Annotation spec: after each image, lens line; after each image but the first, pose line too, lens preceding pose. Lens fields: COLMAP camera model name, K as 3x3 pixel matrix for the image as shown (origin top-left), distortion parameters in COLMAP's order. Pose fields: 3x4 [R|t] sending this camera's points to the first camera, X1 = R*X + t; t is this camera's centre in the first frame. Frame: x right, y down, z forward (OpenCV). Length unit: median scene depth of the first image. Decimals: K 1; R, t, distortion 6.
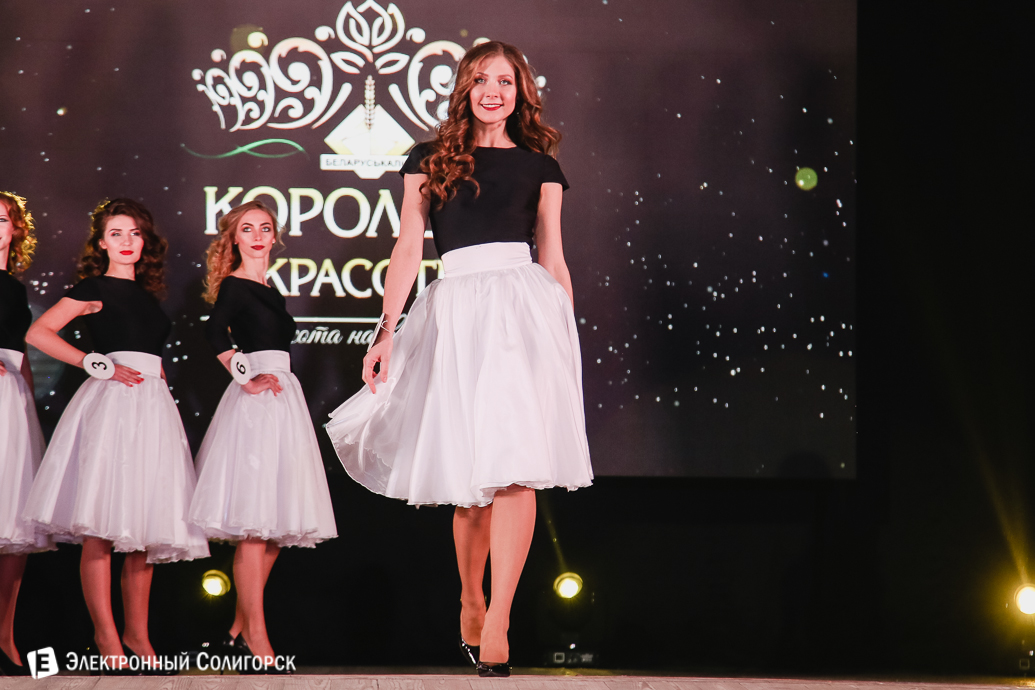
lens RADIAL K [[4118.9, 0, 518.1], [0, 4118.9, 358.3], [0, 0, 1]] dist [1.218616, 0.000000]
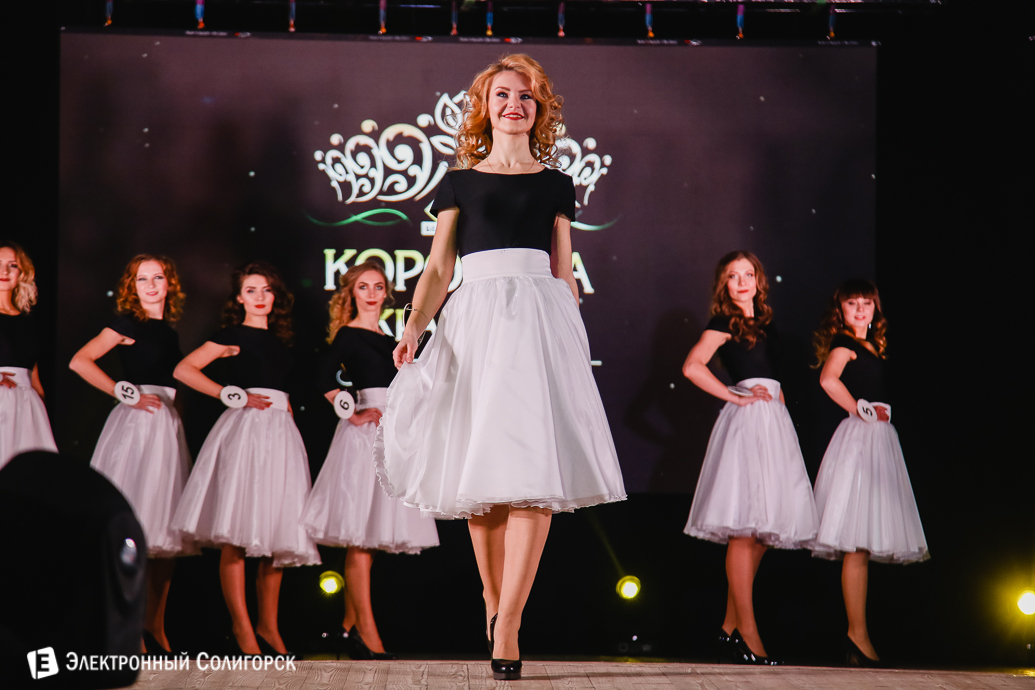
lens RADIAL K [[4118.9, 0, 531.8], [0, 4118.9, 351.5], [0, 0, 1]] dist [1.218616, 0.000000]
pose [[0.999416, -0.000328, -0.034156, 0.024277], [0.000013, 0.999957, -0.009220, -0.001195], [0.034158, 0.009214, 0.999374, -0.180171]]
